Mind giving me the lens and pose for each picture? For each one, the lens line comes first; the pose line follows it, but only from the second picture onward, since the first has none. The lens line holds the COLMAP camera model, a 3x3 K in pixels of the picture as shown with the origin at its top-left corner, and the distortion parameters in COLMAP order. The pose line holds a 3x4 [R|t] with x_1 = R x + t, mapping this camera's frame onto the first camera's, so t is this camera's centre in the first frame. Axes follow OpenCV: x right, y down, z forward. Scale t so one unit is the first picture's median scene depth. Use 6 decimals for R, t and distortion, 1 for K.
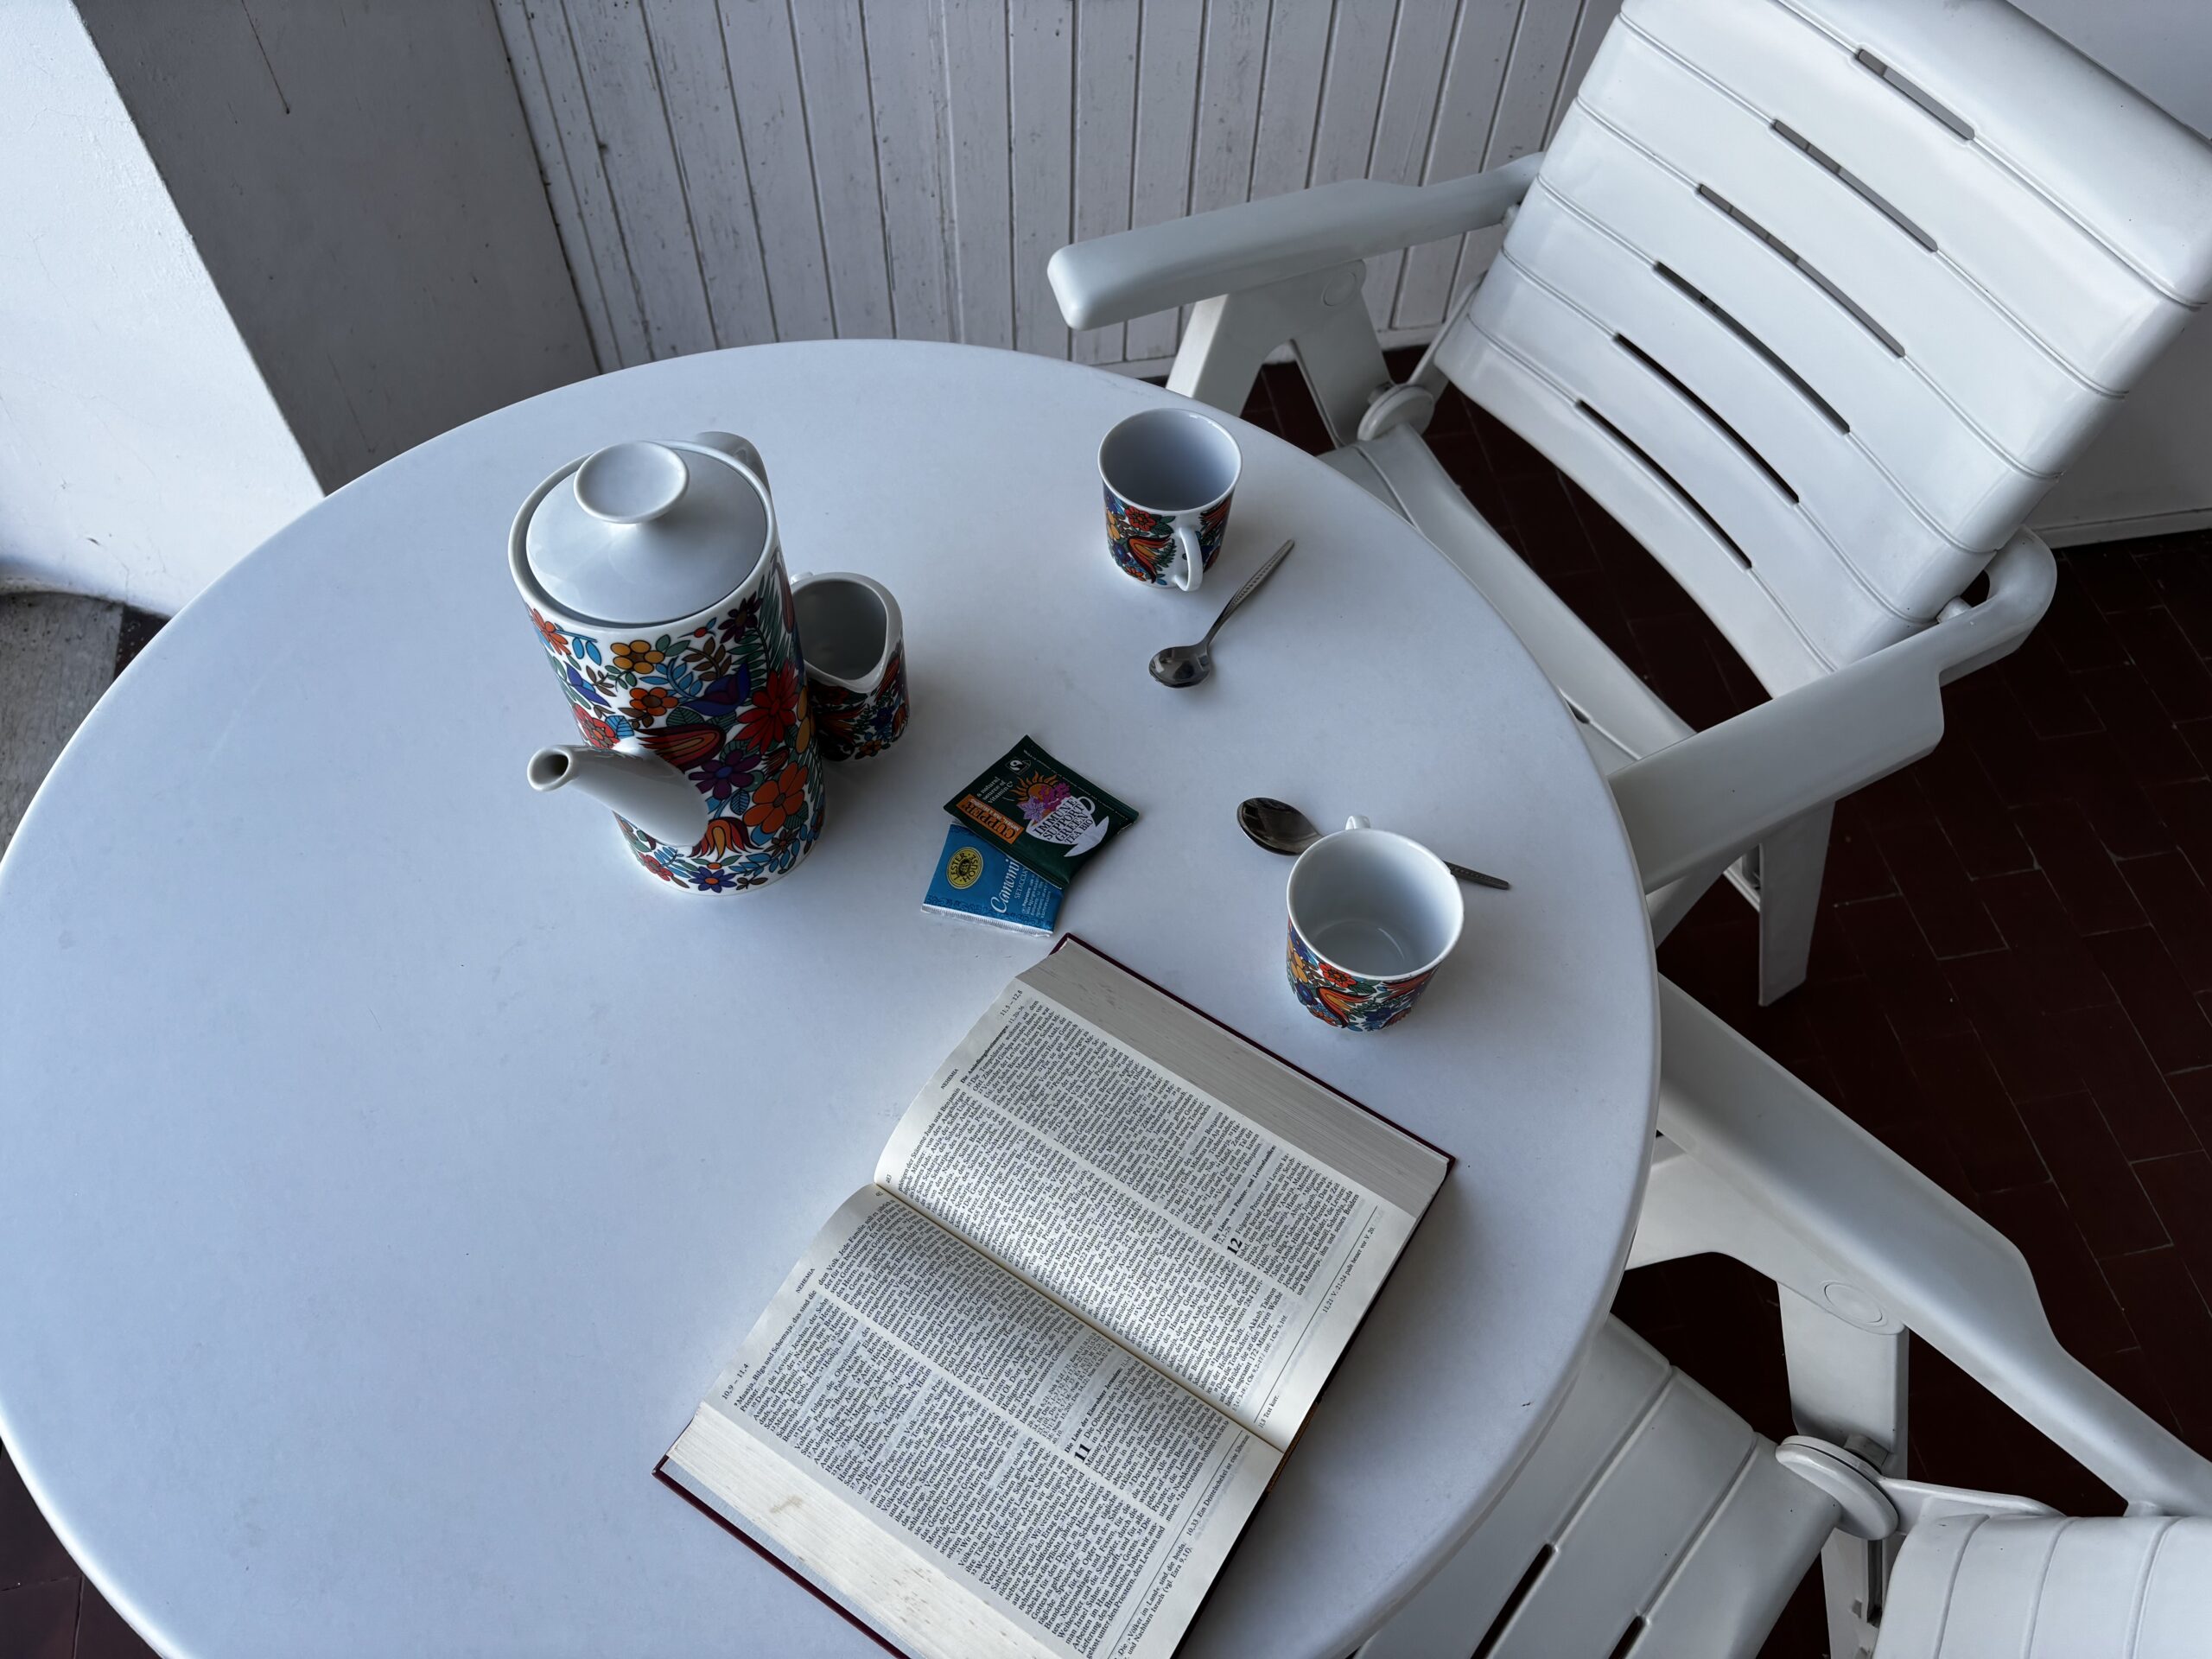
lens RADIAL K [[1684.8, 0, 1117.9], [0, 1684.8, 856.8], [0, 0, 1]] dist [0.045749, -0.059398]
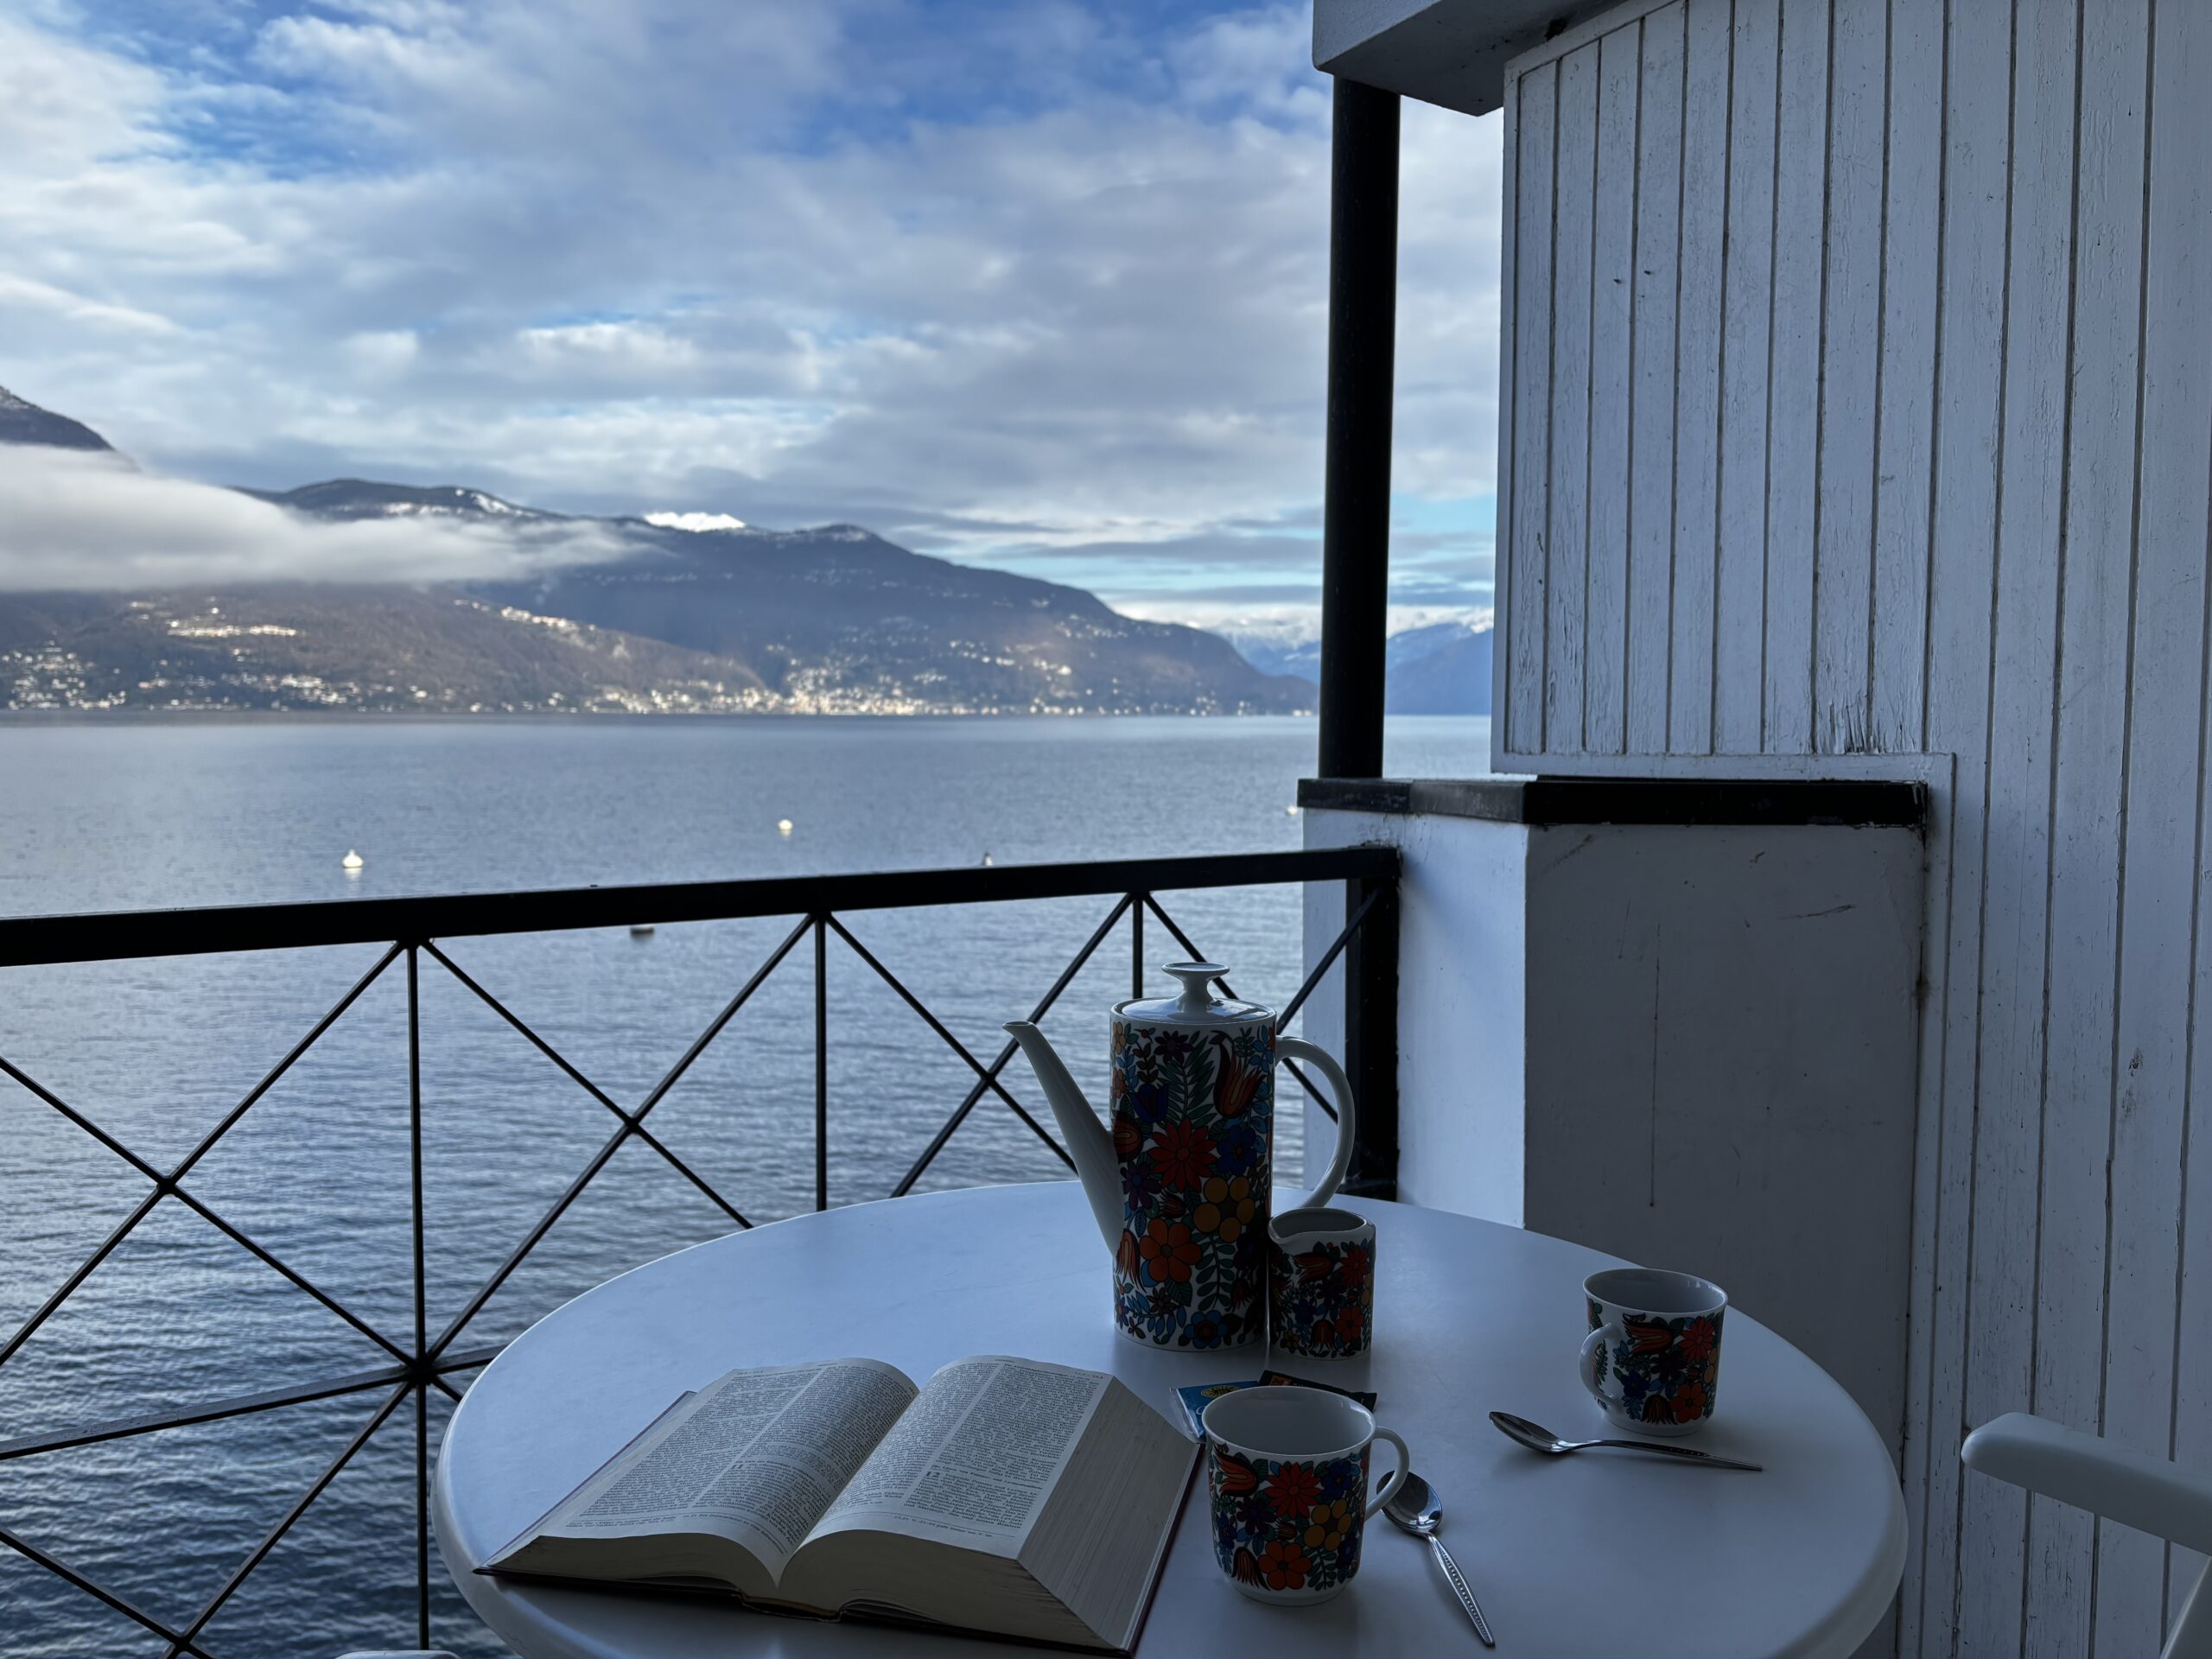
lens RADIAL K [[1655.1, 0, 1090.3], [0, 1655.1, 827.0], [0, 0, 1]] dist [0.079372, -0.071664]
pose [[0.350846, 0.027221, -0.936037, 1.143943], [-0.787291, 0.549793, -0.279105, 0.225679], [0.507030, 0.834857, 0.214324, 0.472662]]
